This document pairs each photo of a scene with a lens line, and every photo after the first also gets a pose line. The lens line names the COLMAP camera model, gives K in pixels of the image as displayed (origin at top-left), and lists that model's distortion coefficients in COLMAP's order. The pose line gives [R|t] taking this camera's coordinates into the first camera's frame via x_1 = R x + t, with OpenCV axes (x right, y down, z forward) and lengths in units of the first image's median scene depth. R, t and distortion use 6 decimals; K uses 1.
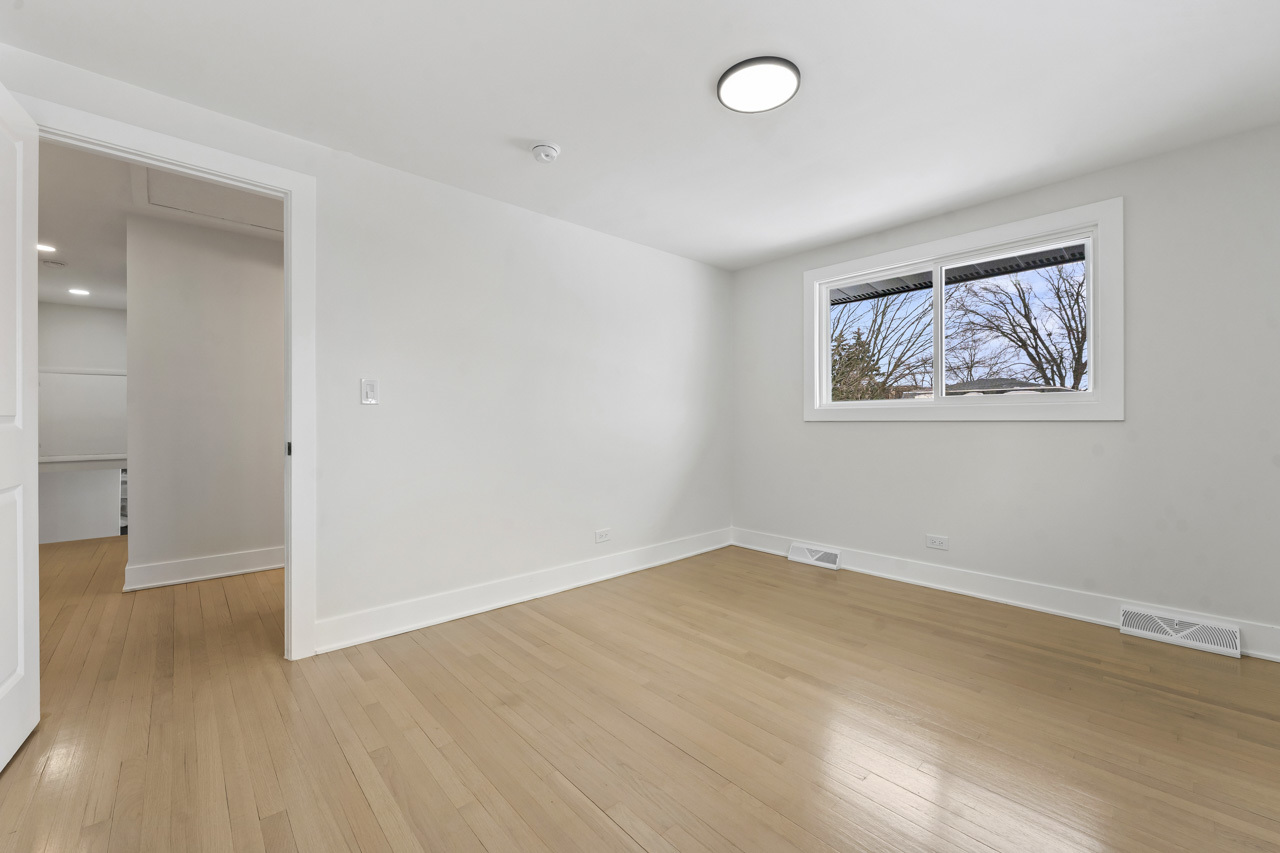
lens RADIAL K [[512.7, 0, 637.2], [0, 512.7, 423.9], [0, 0, 1]] dist [-0.001196, -0.000346]
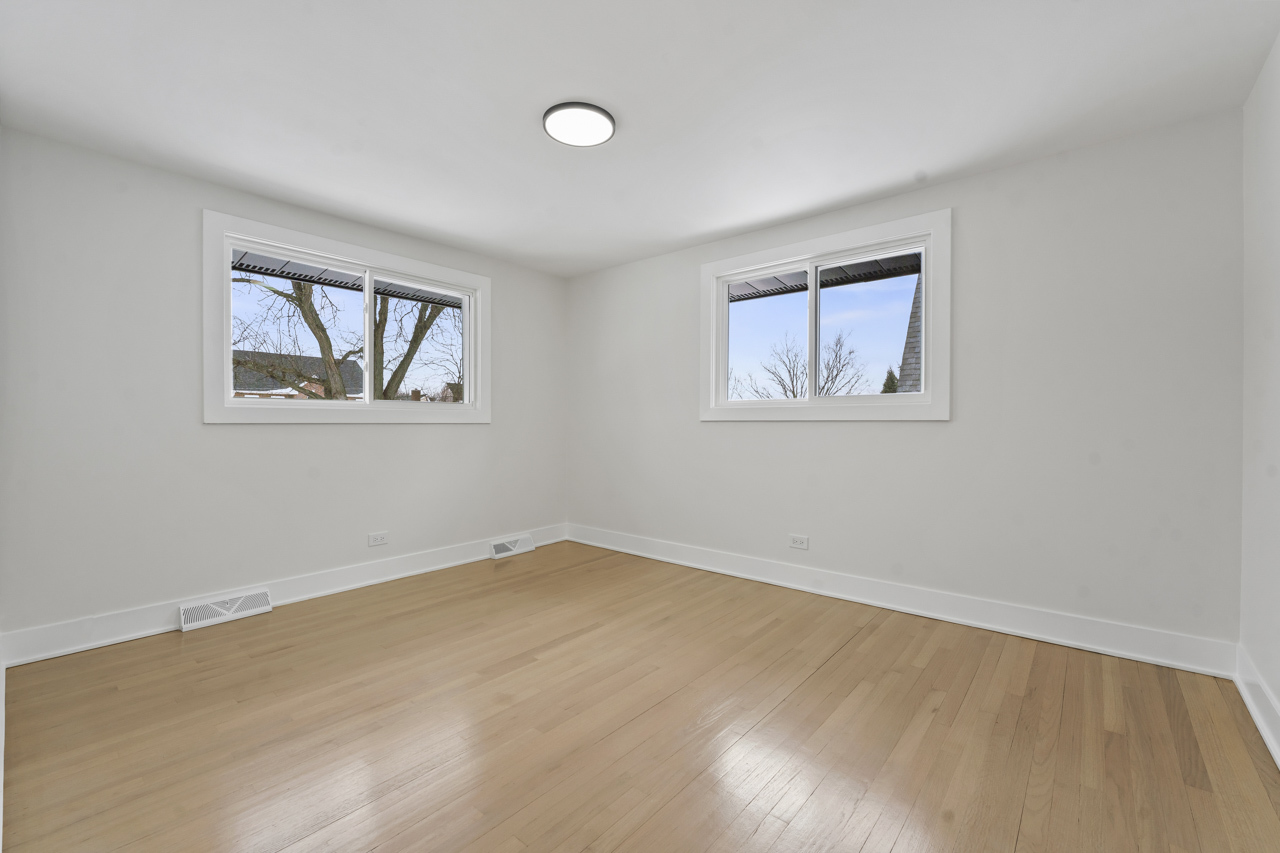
lens RADIAL K [[534.8, 0, 640.0], [0, 534.8, 426.5], [0, 0, 1]] dist [-0.000685, -0.000018]
pose [[-0.132348, -0.004254, 0.991194, -0.641654], [0.004249, 0.999979, 0.004859, -0.002398], [-0.991194, 0.004854, -0.132327, 0.687155]]
